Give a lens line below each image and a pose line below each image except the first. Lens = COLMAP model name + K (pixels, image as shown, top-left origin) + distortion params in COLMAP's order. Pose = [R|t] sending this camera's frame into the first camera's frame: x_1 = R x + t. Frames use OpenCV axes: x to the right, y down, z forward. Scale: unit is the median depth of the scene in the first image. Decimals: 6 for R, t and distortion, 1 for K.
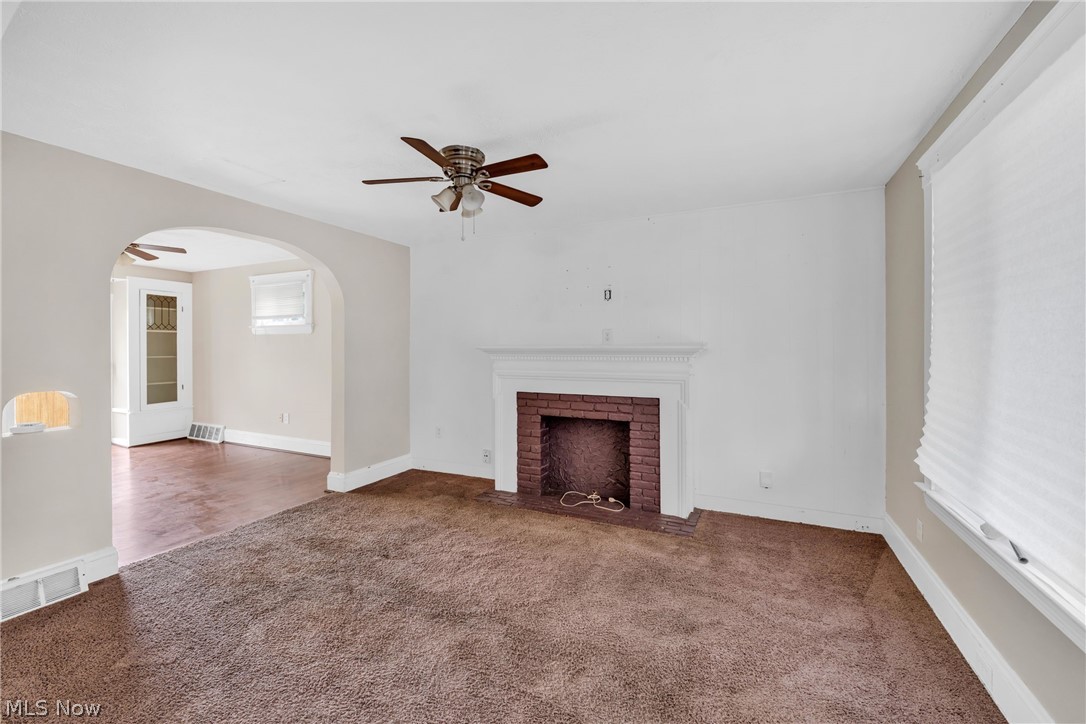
lens RADIAL K [[444.1, 0, 542.4], [0, 444.1, 349.5], [0, 0, 1]] dist [-0.000052, 0.000006]
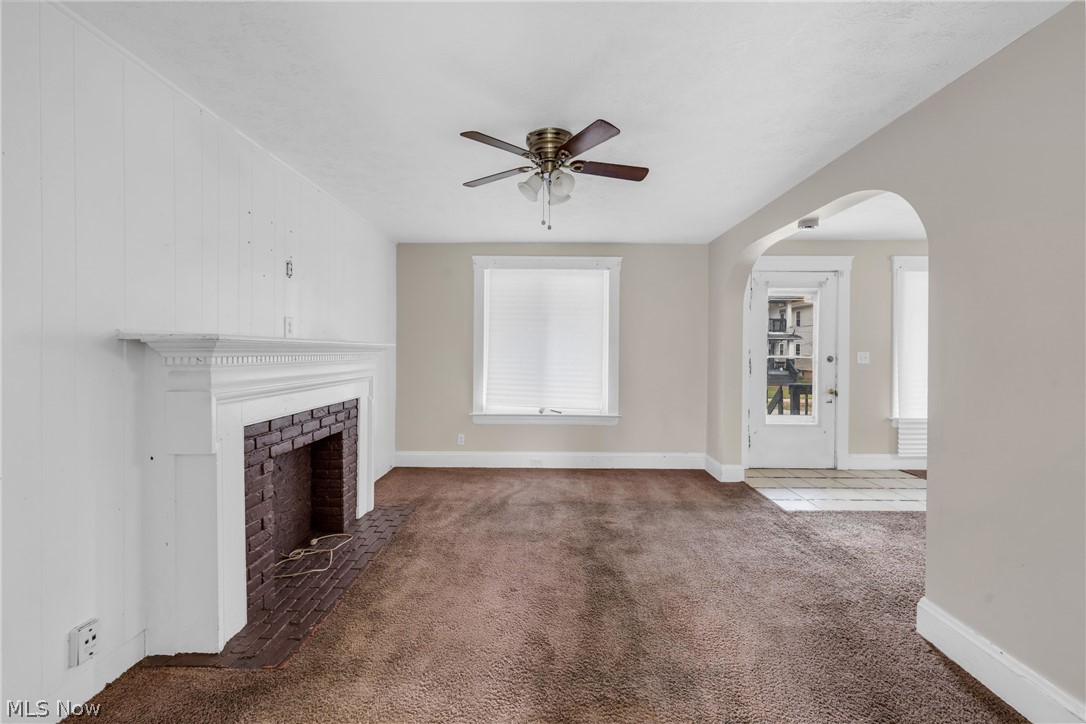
lens RADIAL K [[444.1, 0, 542.4], [0, 444.1, 349.5], [0, 0, 1]] dist [-0.000052, 0.000006]
pose [[-0.413412, 0.003125, 0.910539, -0.749185], [-0.002807, 0.999985, -0.004707, 0.009728], [-0.910540, -0.004502, -0.413397, 1.013057]]
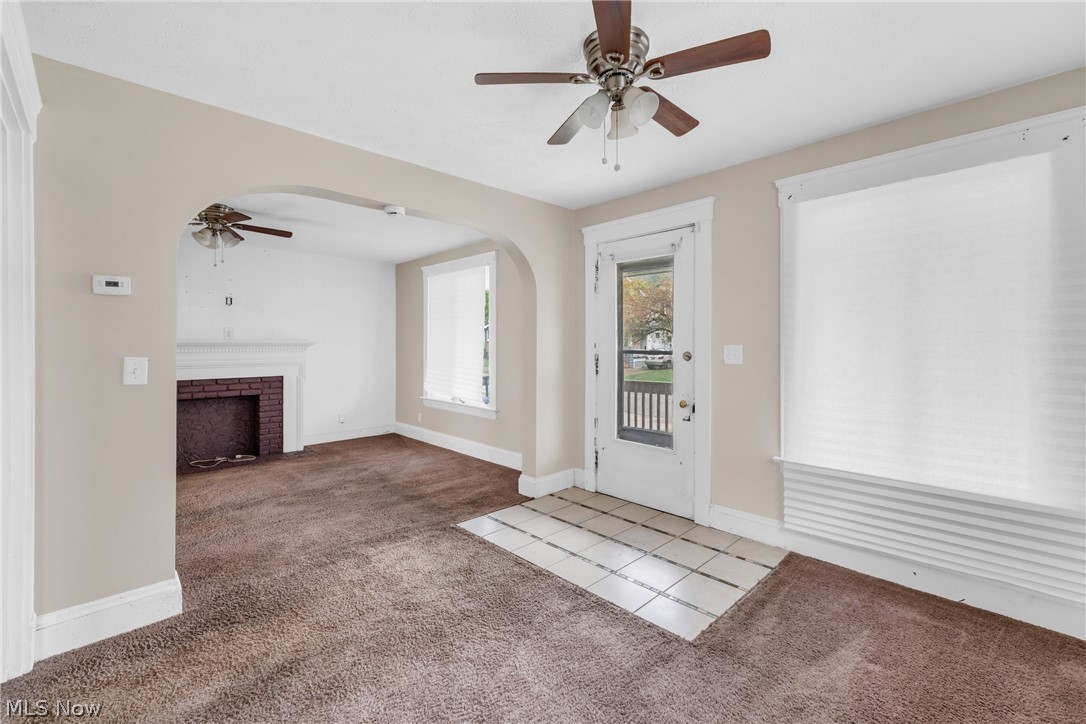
lens RADIAL K [[465.9, 0, 557.0], [0, 465.9, 343.4], [0, 0, 1]] dist [0.000819, 0.000023]
pose [[0.349181, 0.003997, 0.937047, -0.869628], [0.001295, 0.999988, -0.004748, 0.008097], [-0.937055, 0.002871, 0.349171, -0.405730]]
